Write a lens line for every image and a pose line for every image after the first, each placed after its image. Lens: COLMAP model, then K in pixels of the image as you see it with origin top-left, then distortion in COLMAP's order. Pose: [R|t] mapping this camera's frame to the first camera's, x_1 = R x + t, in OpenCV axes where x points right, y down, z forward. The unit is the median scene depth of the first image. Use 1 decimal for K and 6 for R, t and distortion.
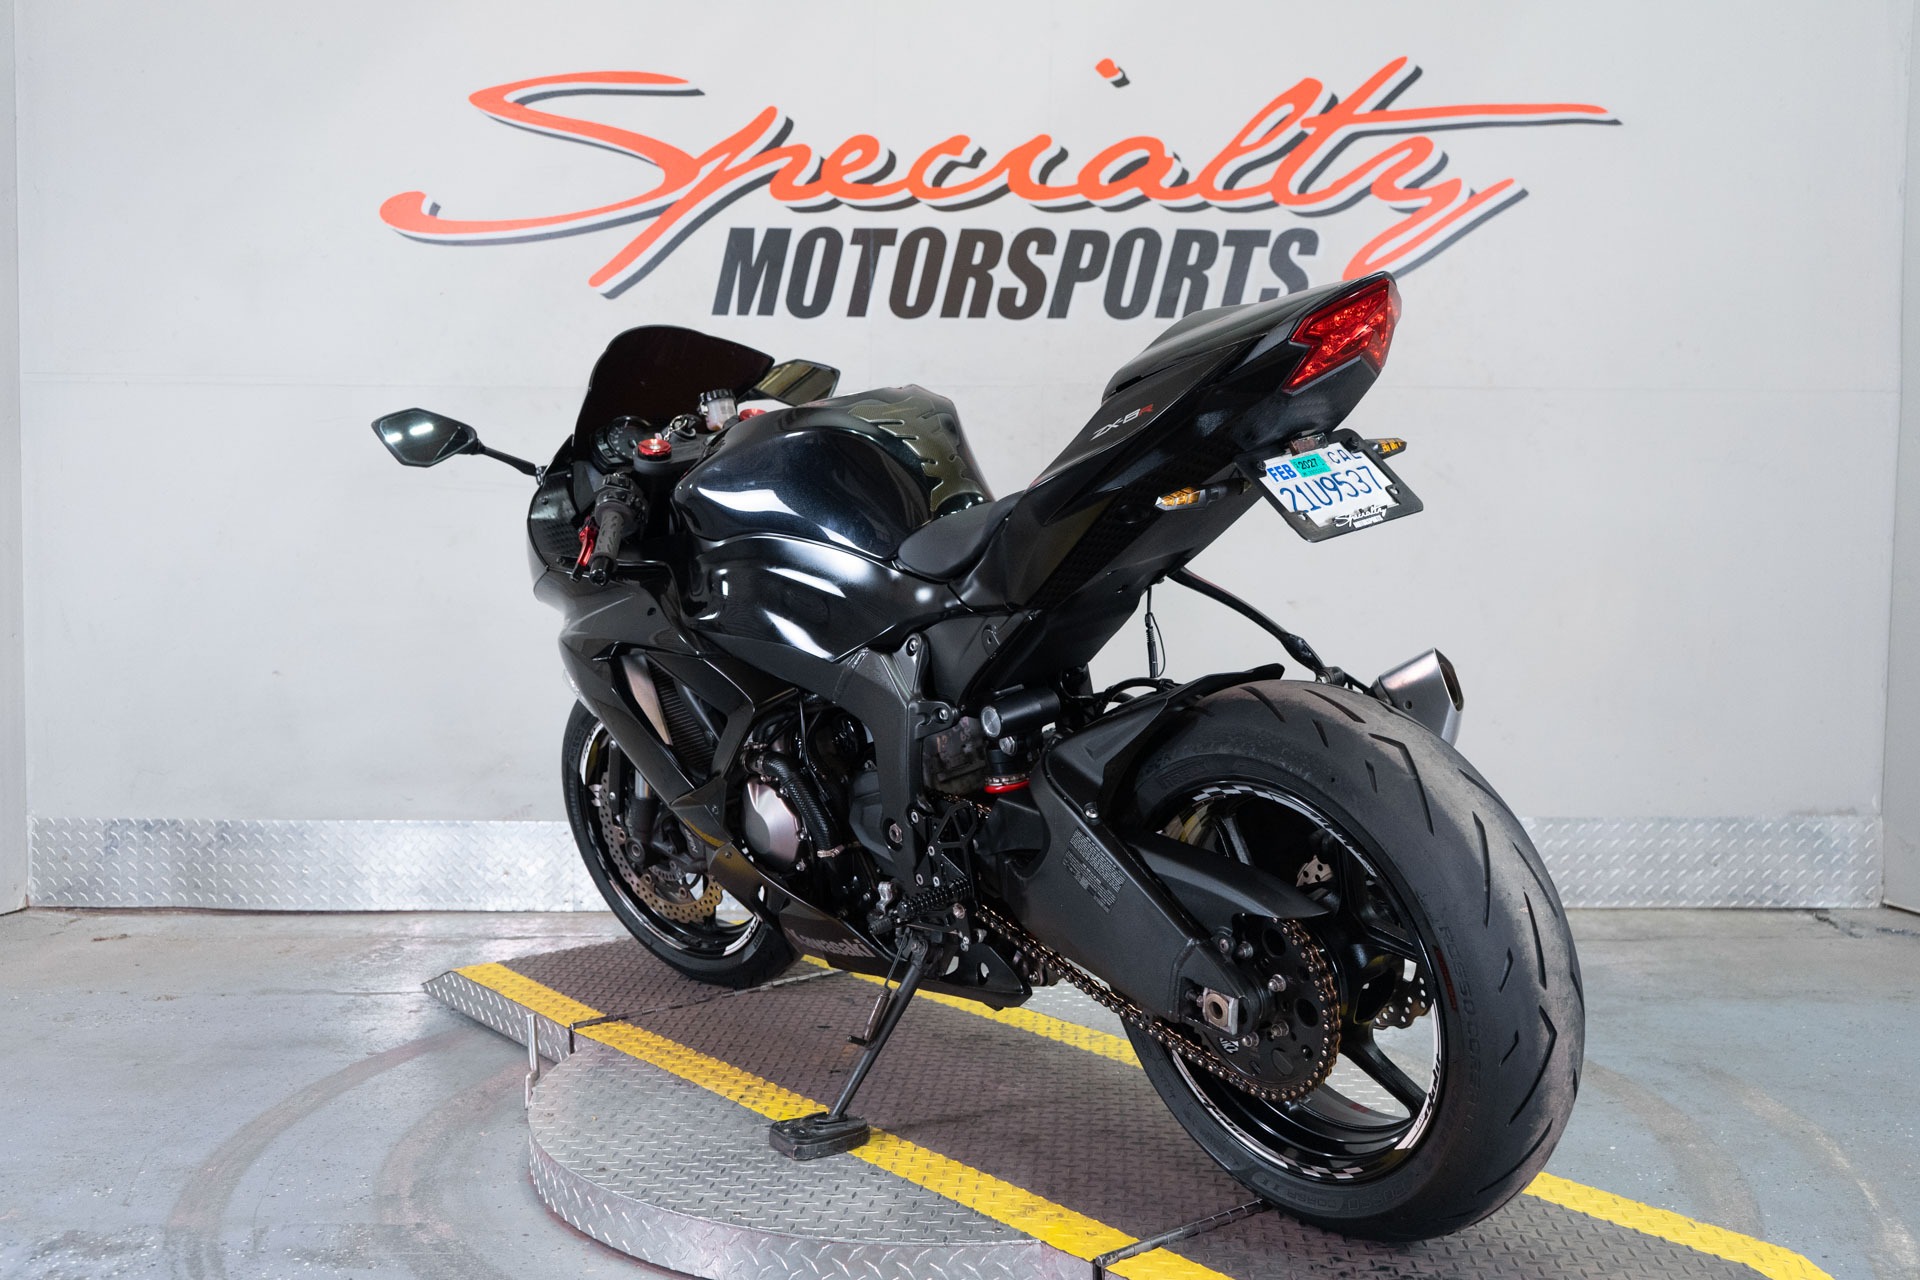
lens RADIAL K [[1866.8, 0, 960.0], [0, 1866.8, 640.0], [0, 0, 1]] dist [-0.000509, 0.006046]
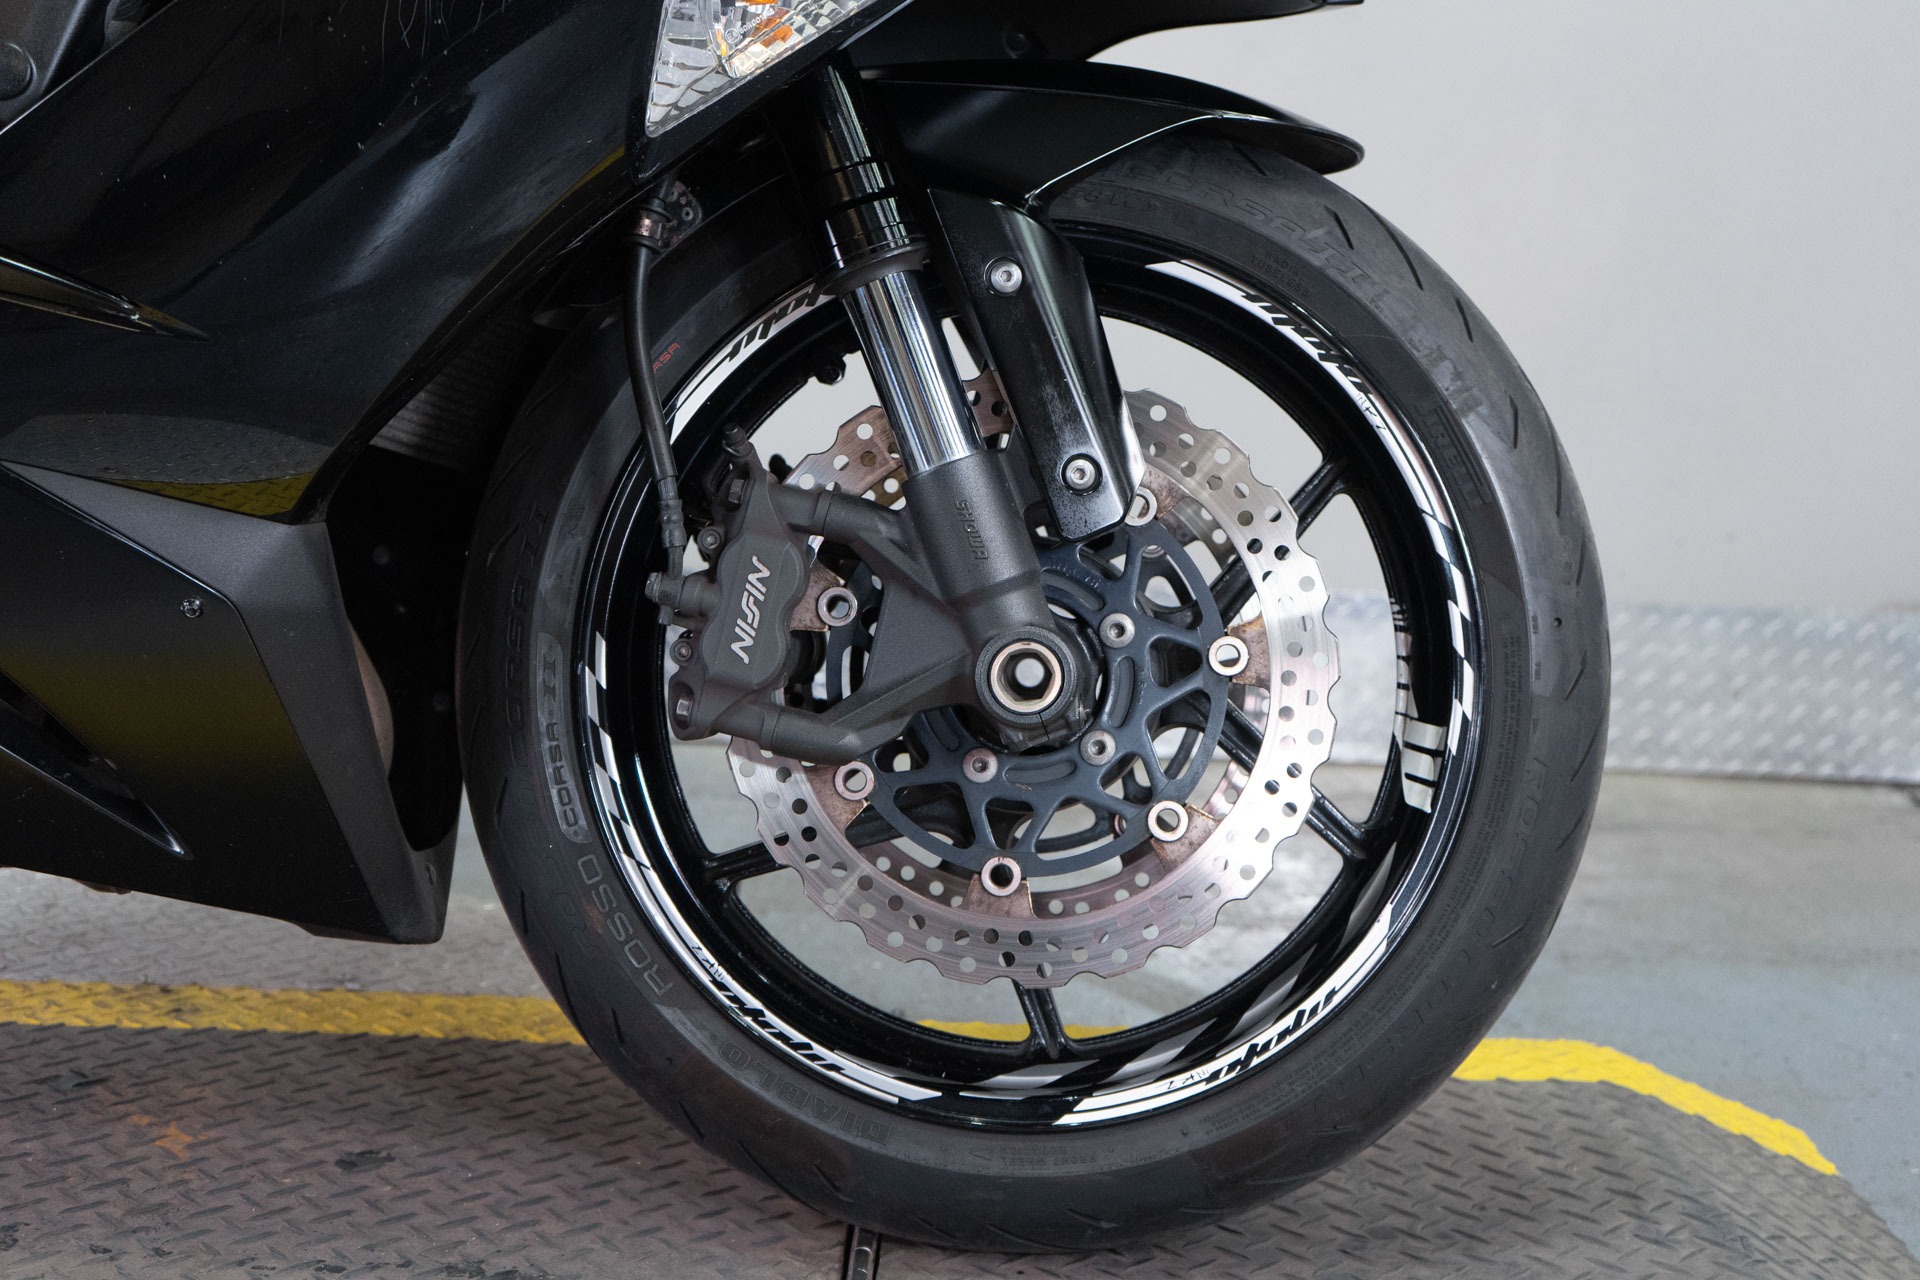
lens RADIAL K [[2360.1, 0, 960.0], [0, 2360.1, 640.0], [0, 0, 1]] dist [0.008585, 0.047470]
pose [[0.997304, 0.038670, 0.062358, 0.139637], [-0.044716, 0.994115, 0.098675, 0.047936], [-0.058175, -0.101197, 0.993164, 0.341260]]
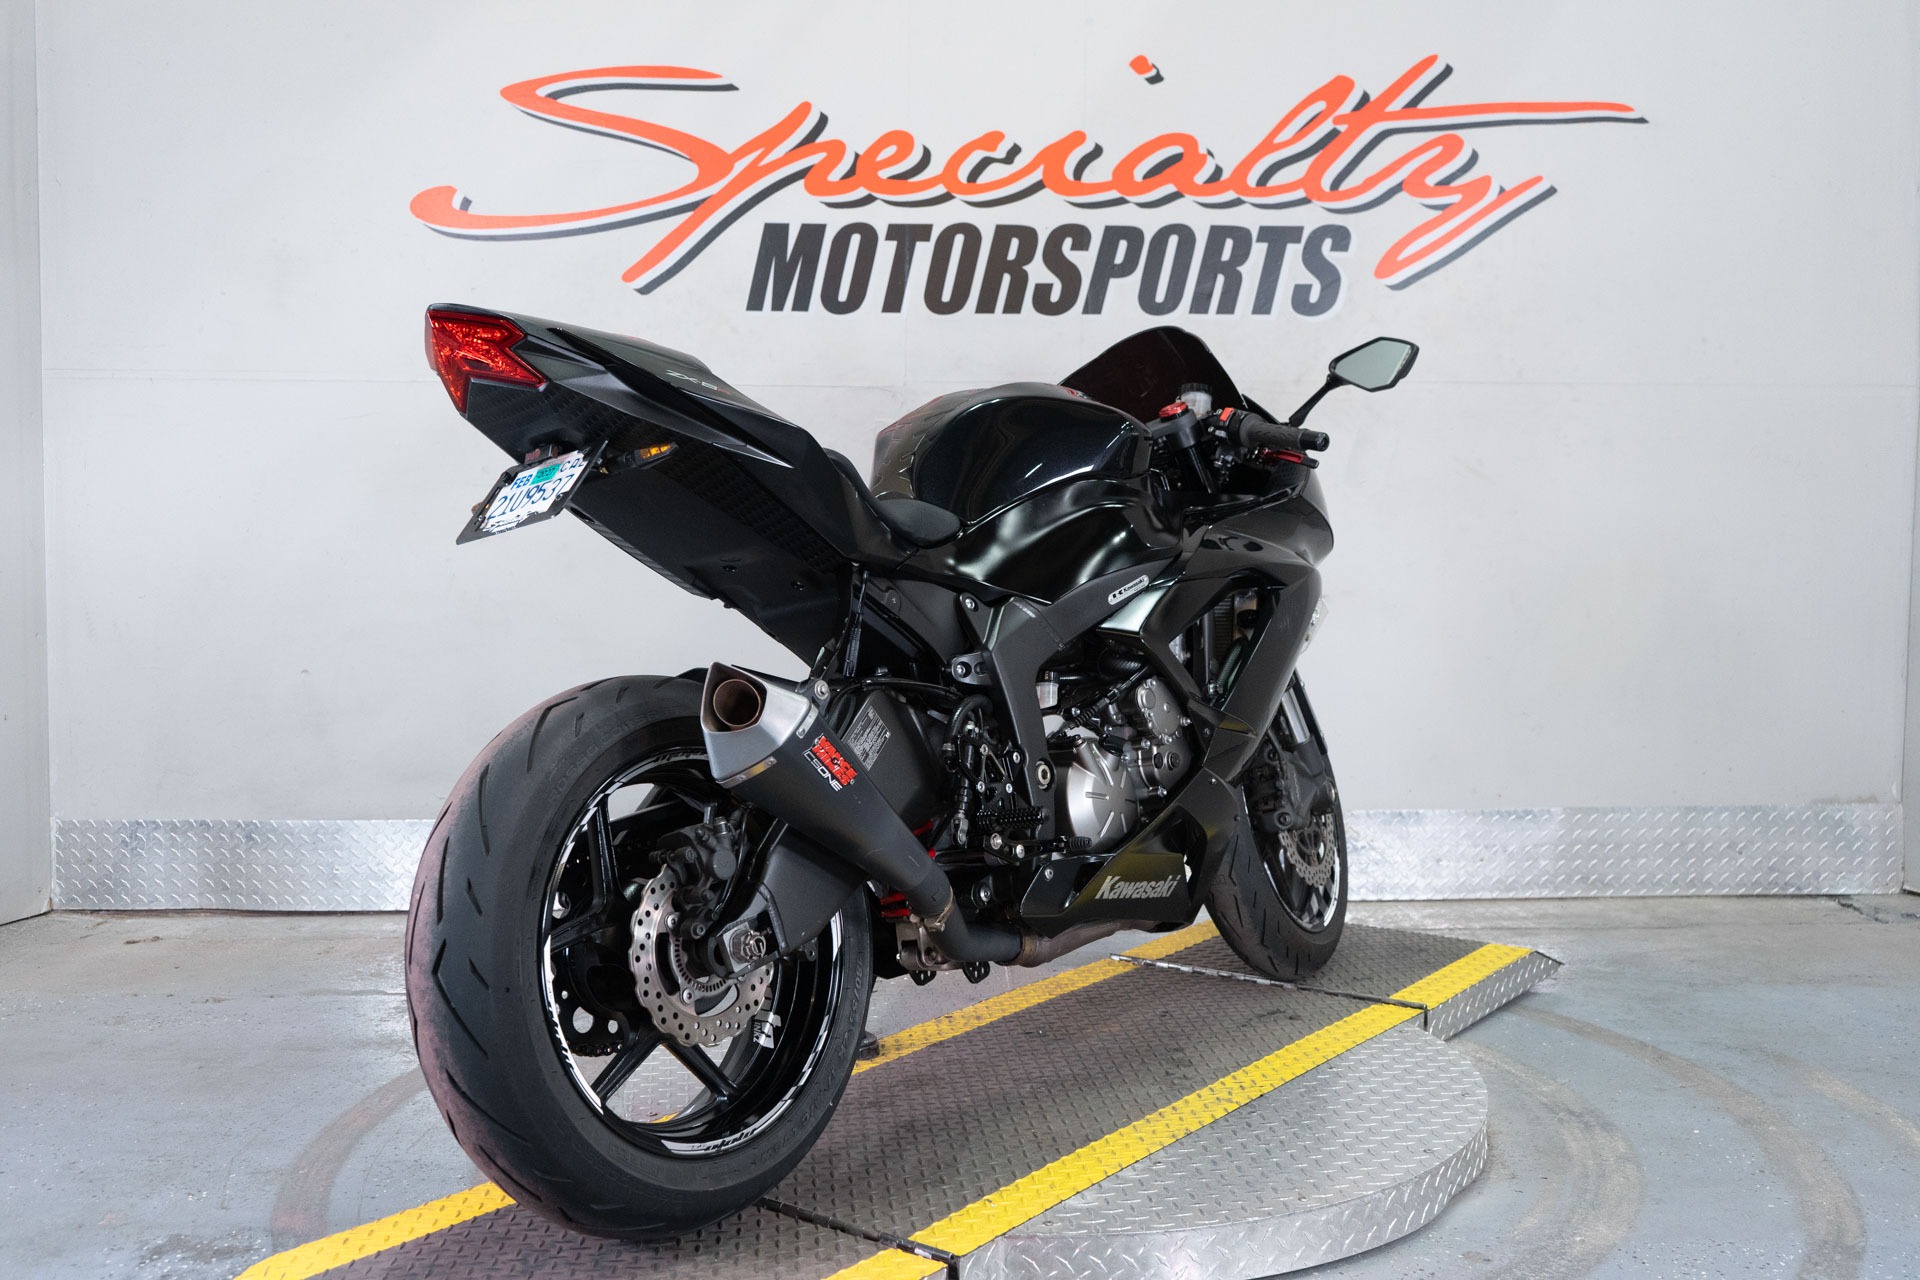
lens RADIAL K [[1866.8, 0, 960.0], [0, 1866.8, 640.0], [0, 0, 1]] dist [-0.000509, 0.006046]
pose [[0.999514, -0.005027, 0.030774, -0.050773], [0.004963, 0.999985, 0.002161, 0.000404], [-0.030785, -0.002007, 0.999524, -0.001278]]
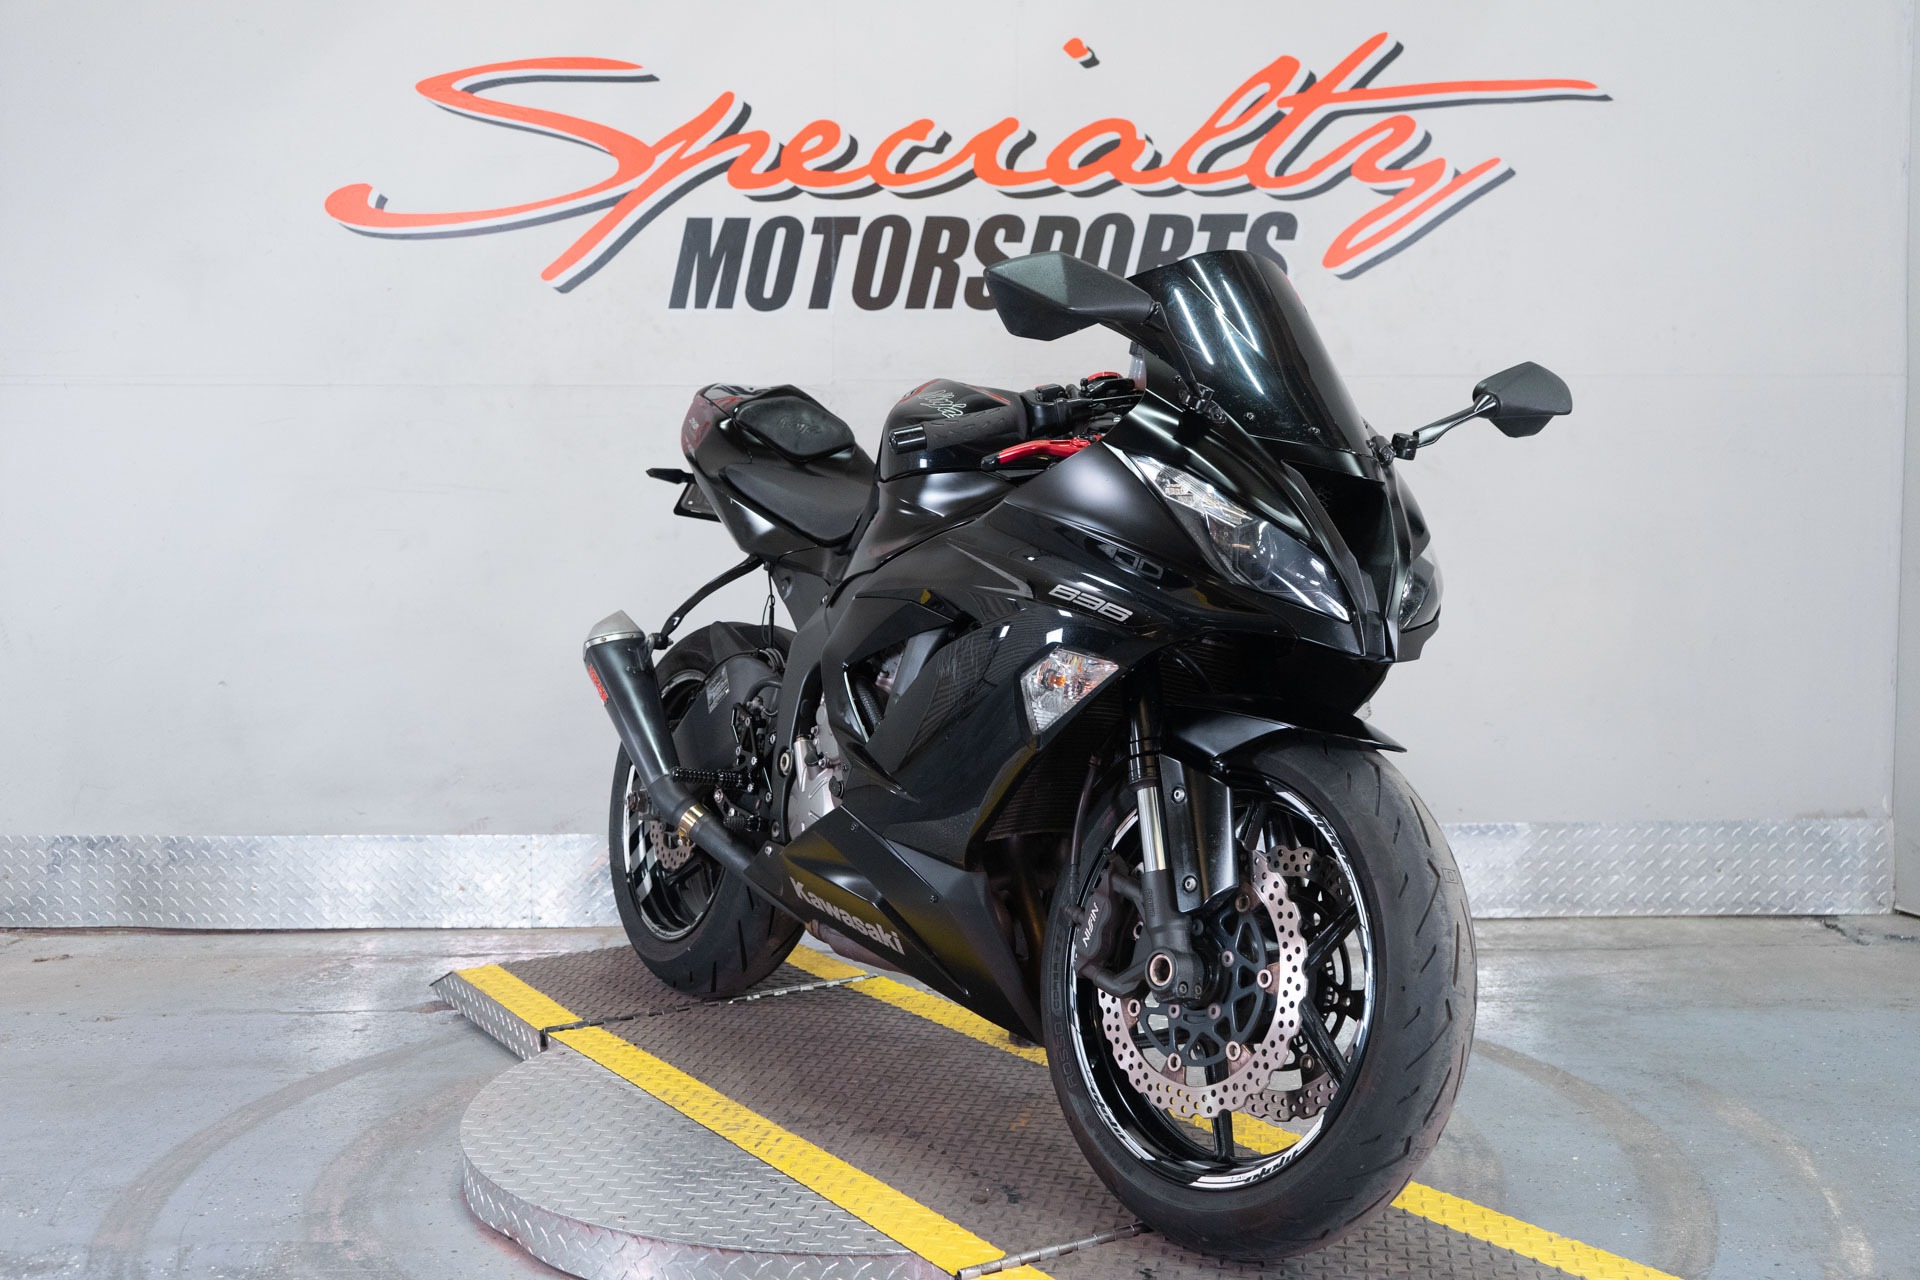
lens RADIAL K [[1984.8, 0, 960.0], [0, 1984.8, 640.0], [0, 0, 1]] dist [0.003047, 0.005449]
pose [[0.999912, -0.008895, -0.009890, 0.026393], [0.008873, 0.999958, -0.002329, 0.001006], [0.009910, 0.002241, 0.999948, -0.024338]]
